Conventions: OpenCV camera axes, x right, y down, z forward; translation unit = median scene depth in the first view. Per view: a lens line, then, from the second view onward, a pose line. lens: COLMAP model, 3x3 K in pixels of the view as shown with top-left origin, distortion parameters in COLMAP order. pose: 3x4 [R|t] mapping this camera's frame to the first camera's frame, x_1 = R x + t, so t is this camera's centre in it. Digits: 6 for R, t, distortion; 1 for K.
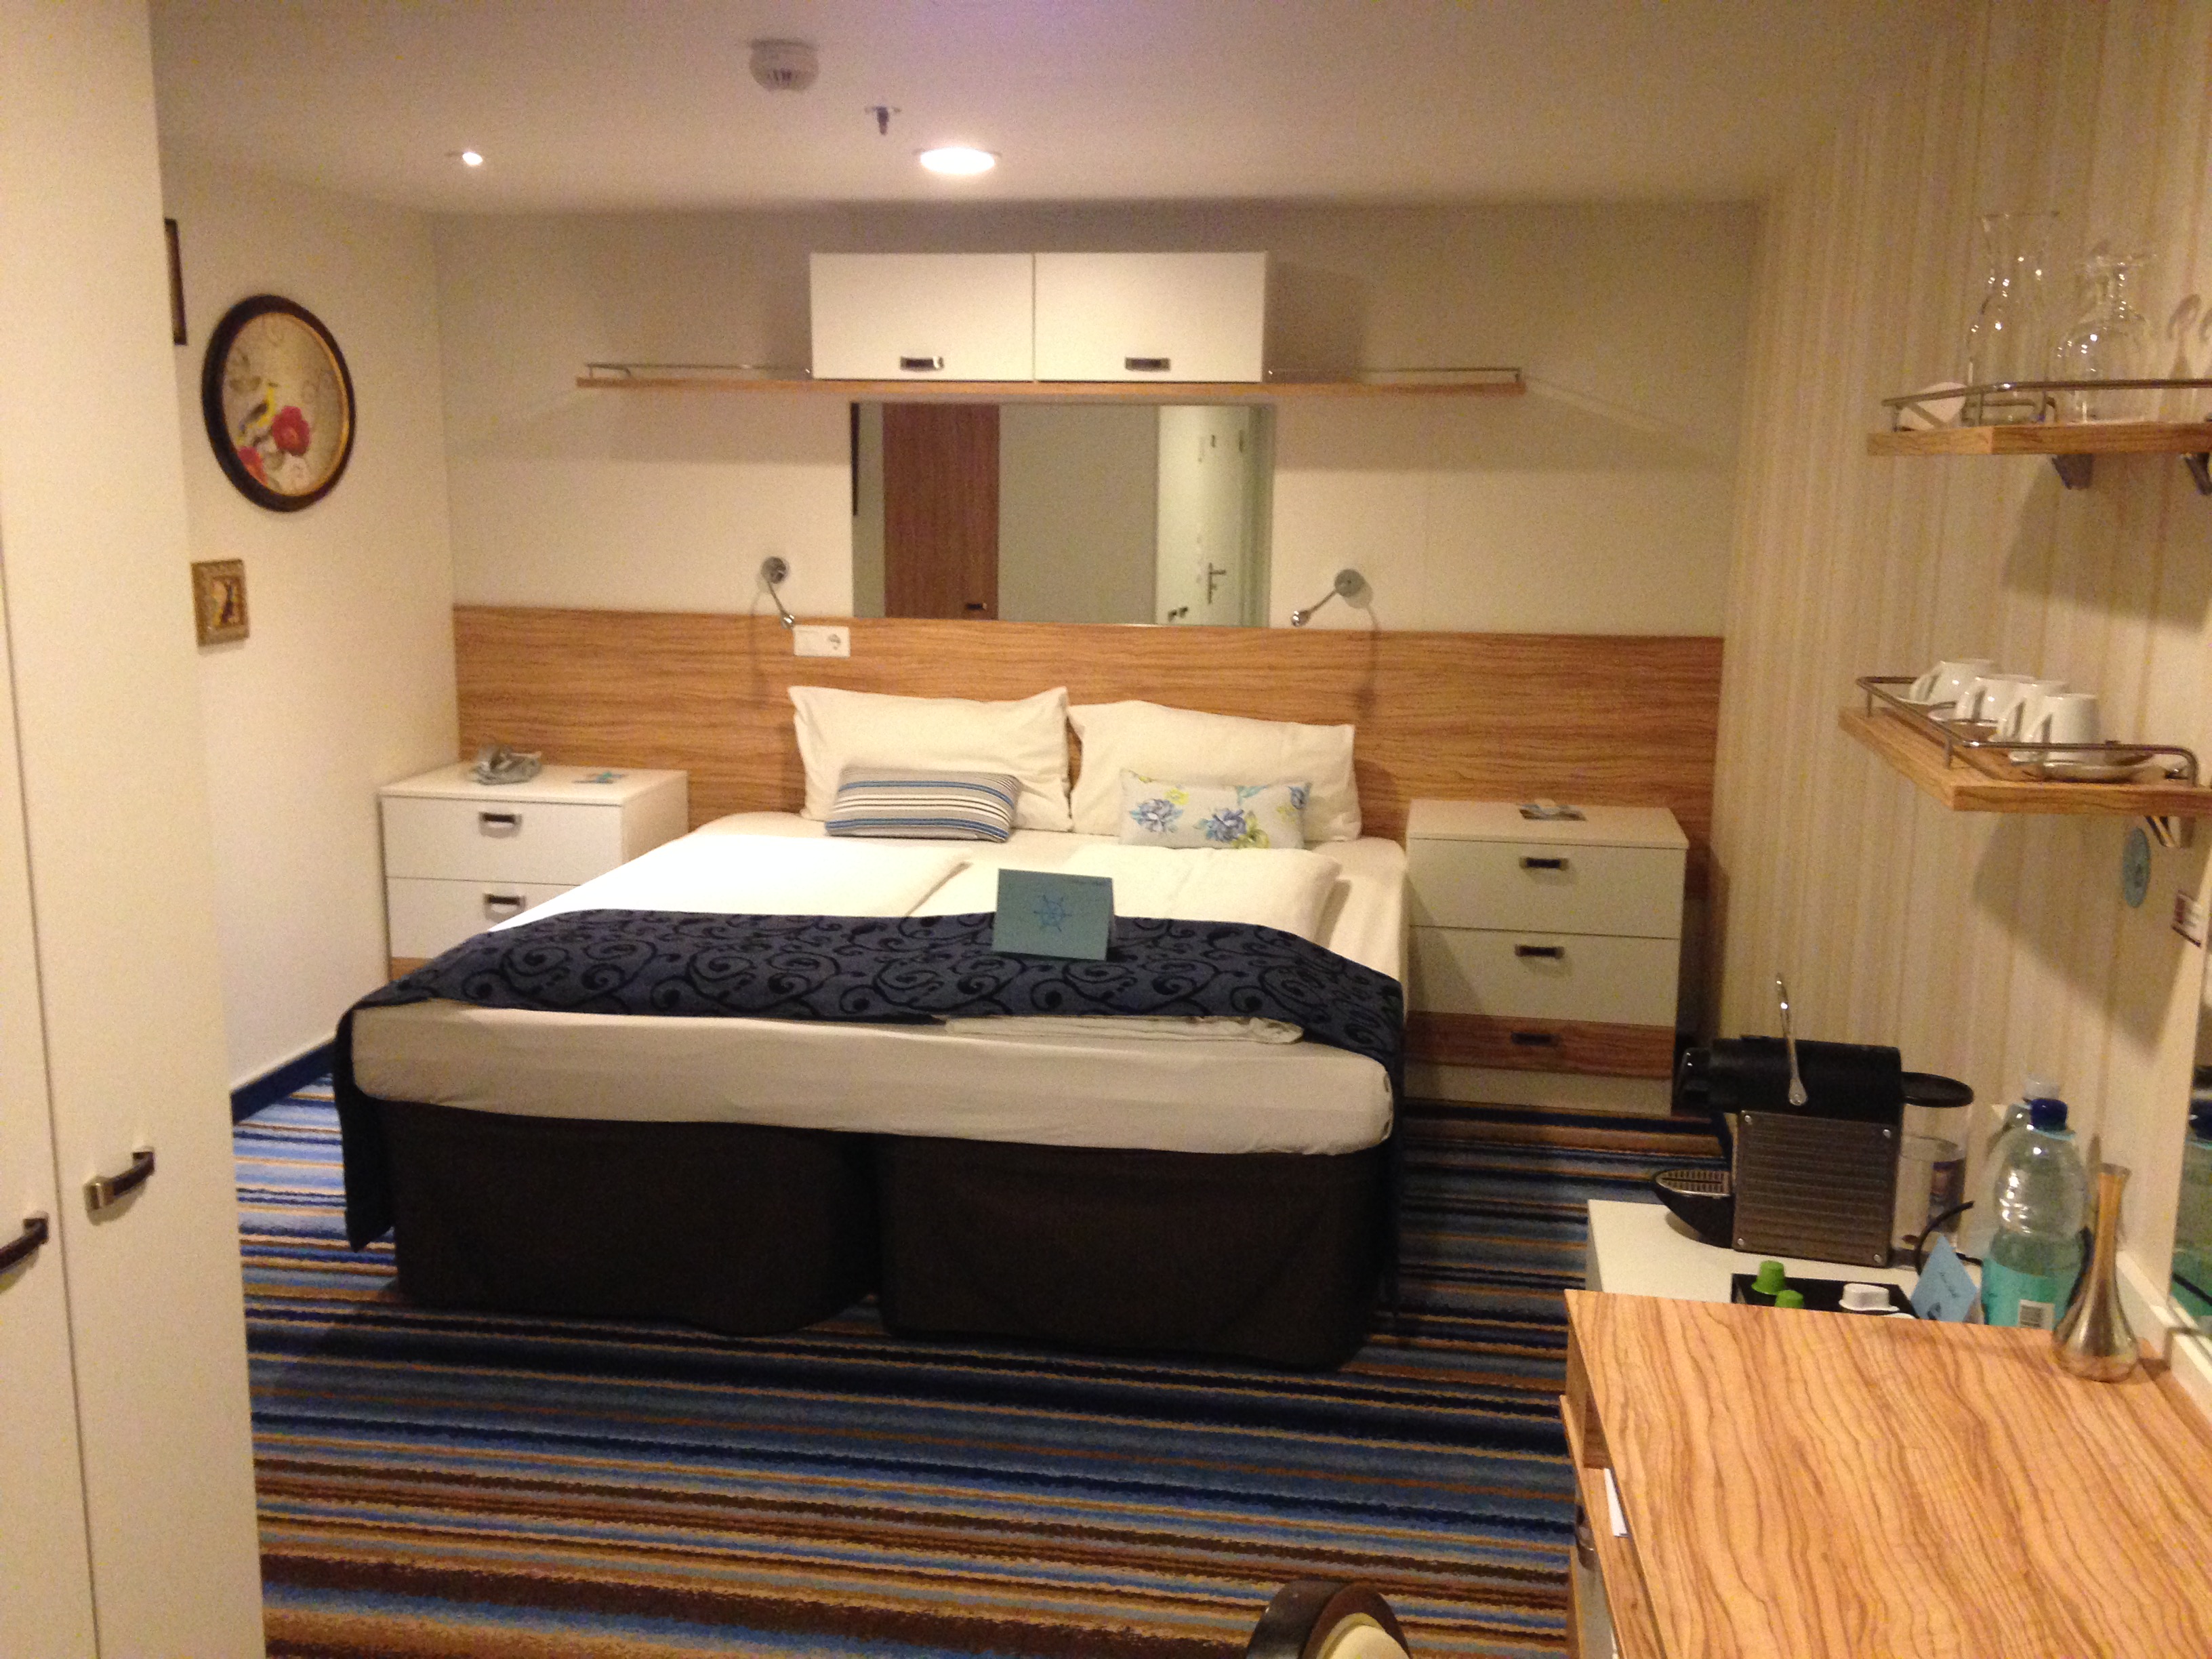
lens RADIAL K [[2013.6, 0, 1106.7], [0, 2013.6, 836.5], [0, 0, 1]] dist [0.182669, -0.267665]
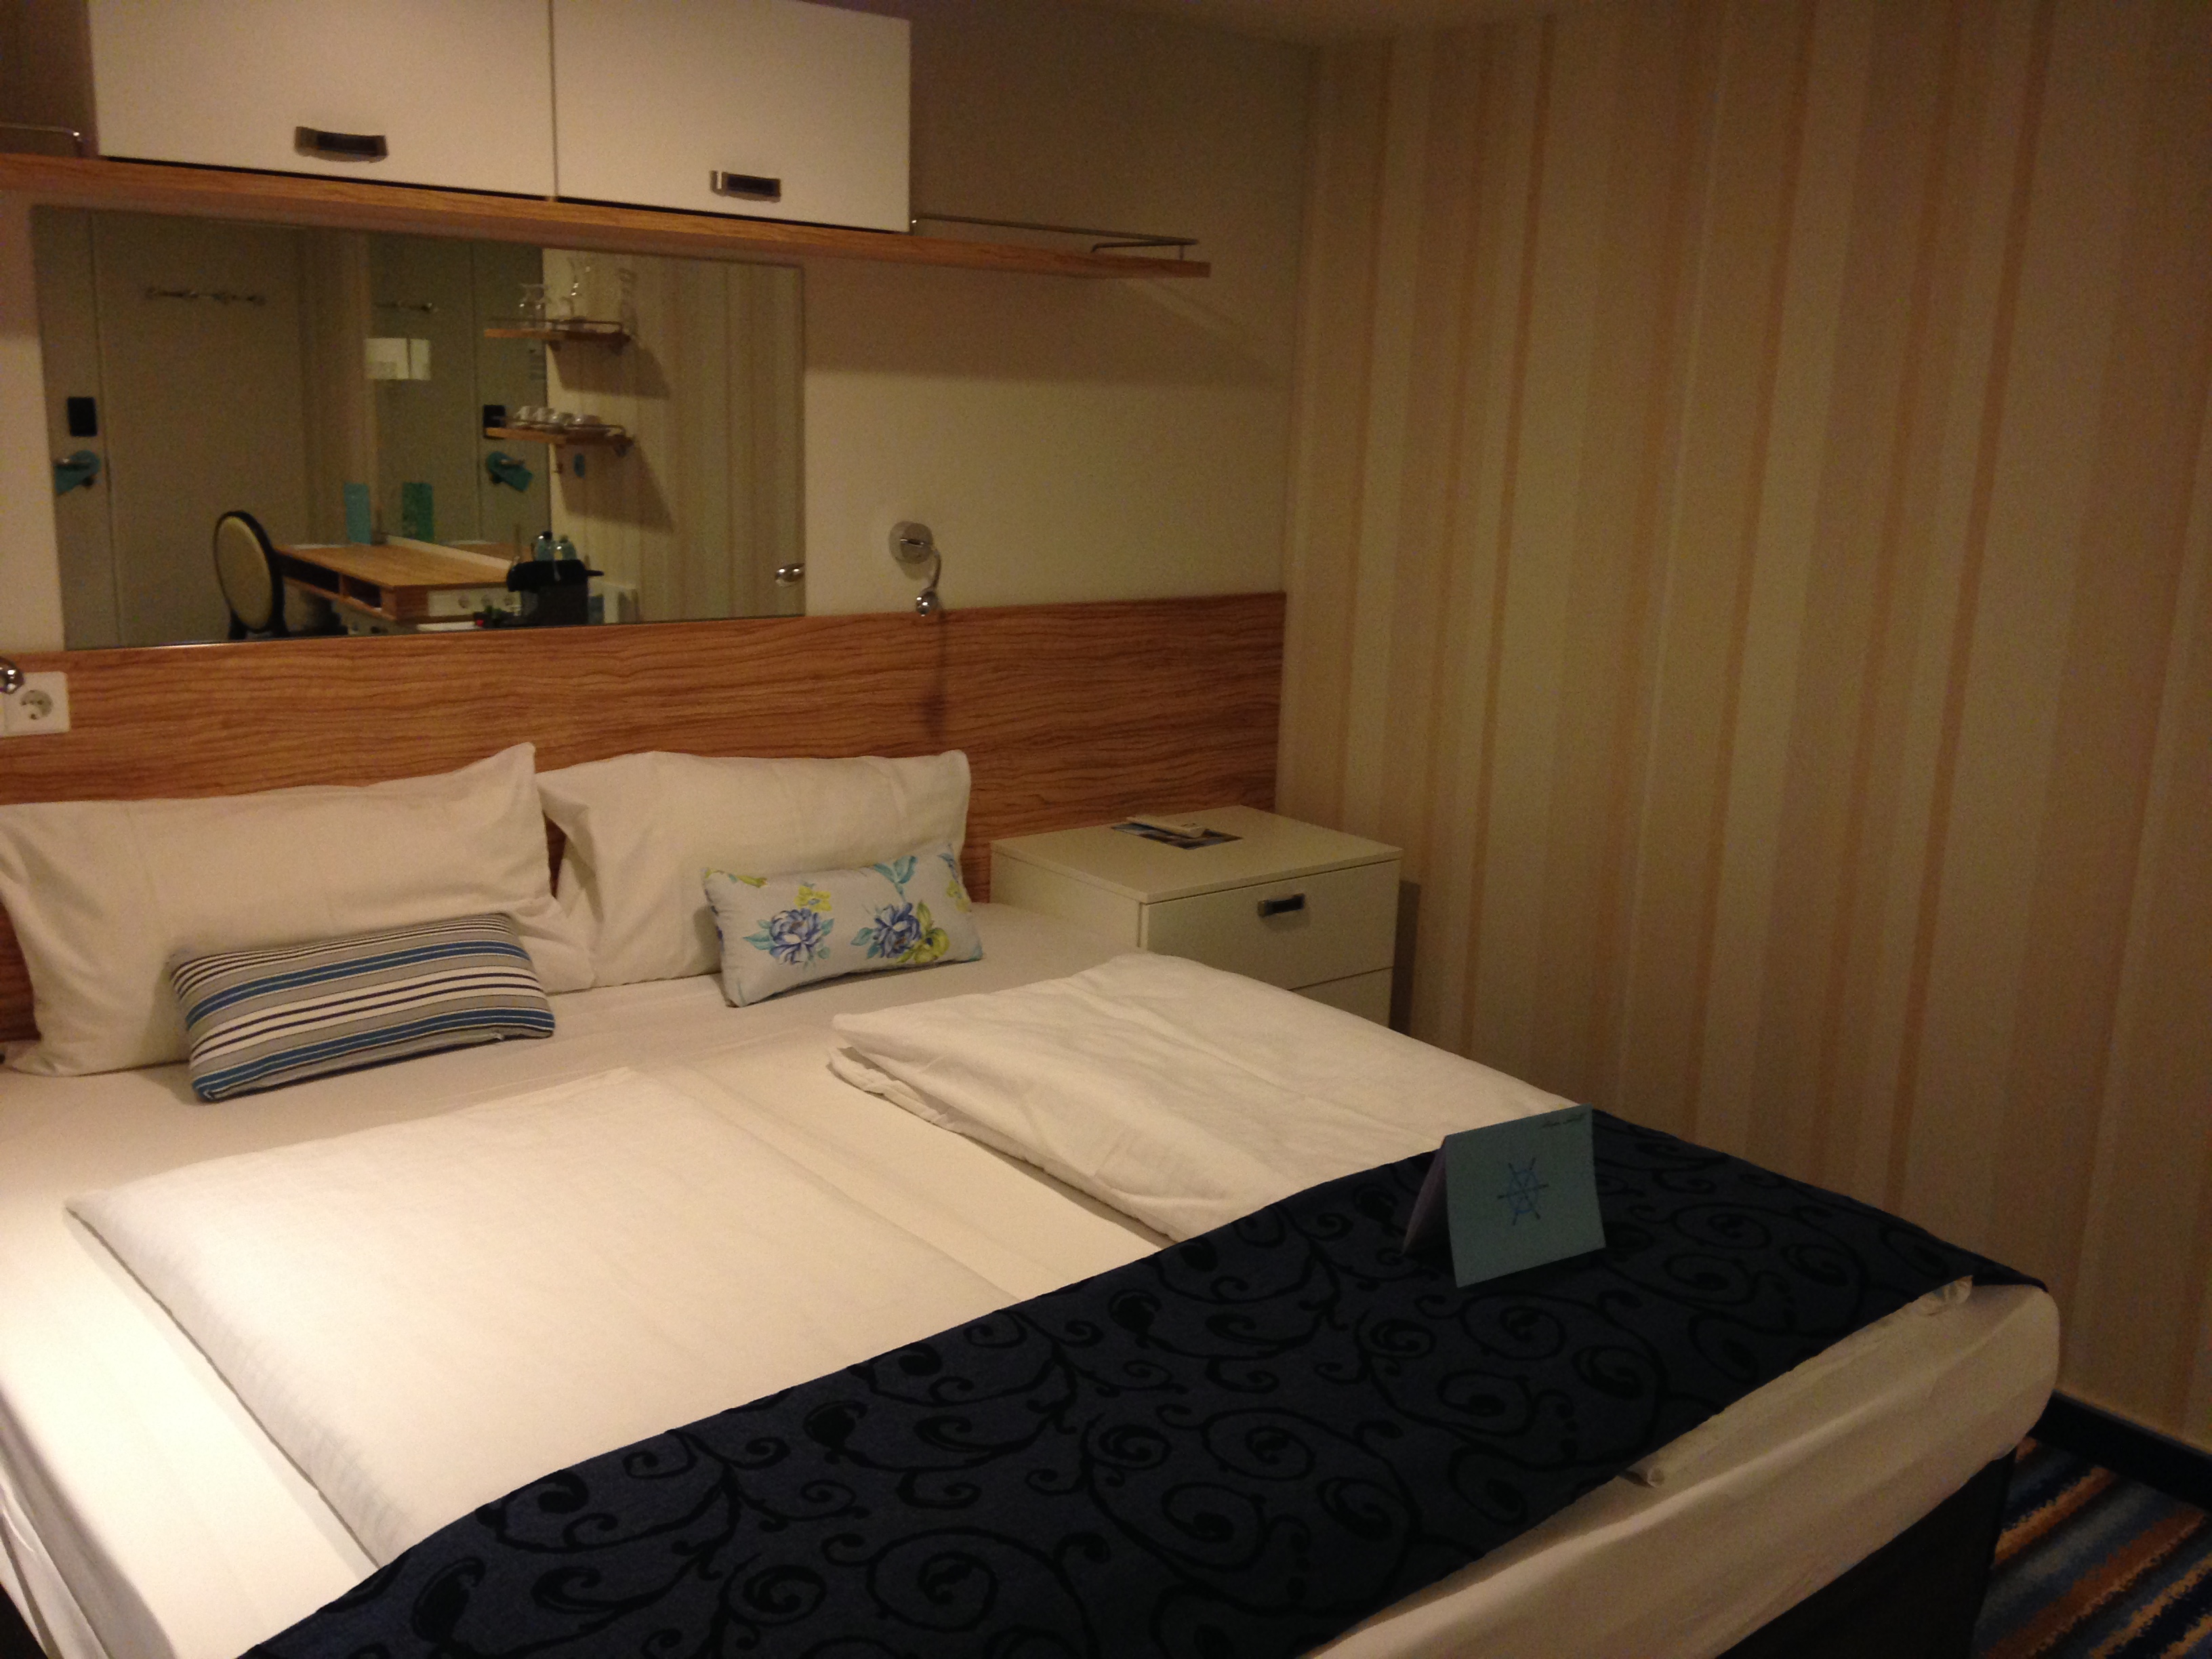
lens RADIAL K [[2013.6, 0, 1106.7], [0, 2013.6, 836.5], [0, 0, 1]] dist [0.182669, -0.267665]
pose [[0.648579, -0.156119, 0.744964, -0.355848], [0.112750, 0.987647, 0.108815, -0.093506], [-0.752750, 0.013420, 0.658170, 0.499480]]
